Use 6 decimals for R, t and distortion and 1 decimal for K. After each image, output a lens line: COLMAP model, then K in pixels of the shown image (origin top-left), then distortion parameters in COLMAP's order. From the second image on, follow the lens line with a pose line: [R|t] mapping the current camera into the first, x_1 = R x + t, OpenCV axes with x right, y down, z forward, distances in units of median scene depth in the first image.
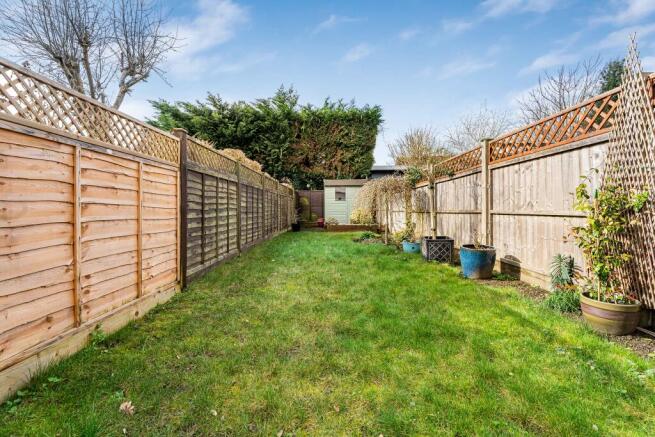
lens RADIAL K [[301.8, 0, 334.3], [0, 301.8, 216.9], [0, 0, 1]] dist [0.000790, 0.000889]
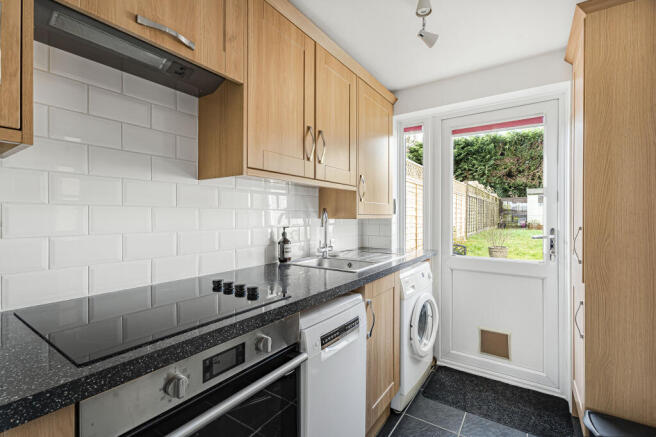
lens RADIAL K [[302.3, 0, 322.5], [0, 302.3, 214.9], [0, 0, 1]] dist [0.000790, 0.000889]
pose [[0.813733, 0.010934, -0.581137, 0.004320], [-0.022748, 0.999656, -0.013043, 0.014914], [0.580794, 0.023833, 0.813702, -0.445976]]
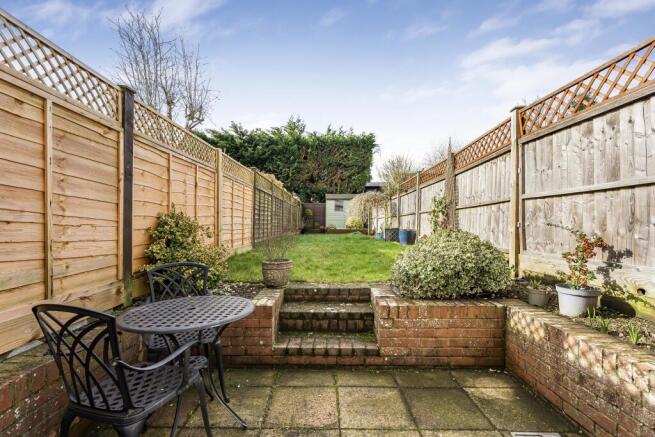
lens RADIAL K [[301.8, 0, 327.6], [0, 301.8, 223.5], [0, 0, 1]] dist [0.000790, 0.000889]
pose [[0.999546, 0.011965, -0.027657, 0.006273], [-0.012701, 0.999566, -0.026581, 0.024913], [0.027327, 0.026920, 0.999264, -0.191472]]
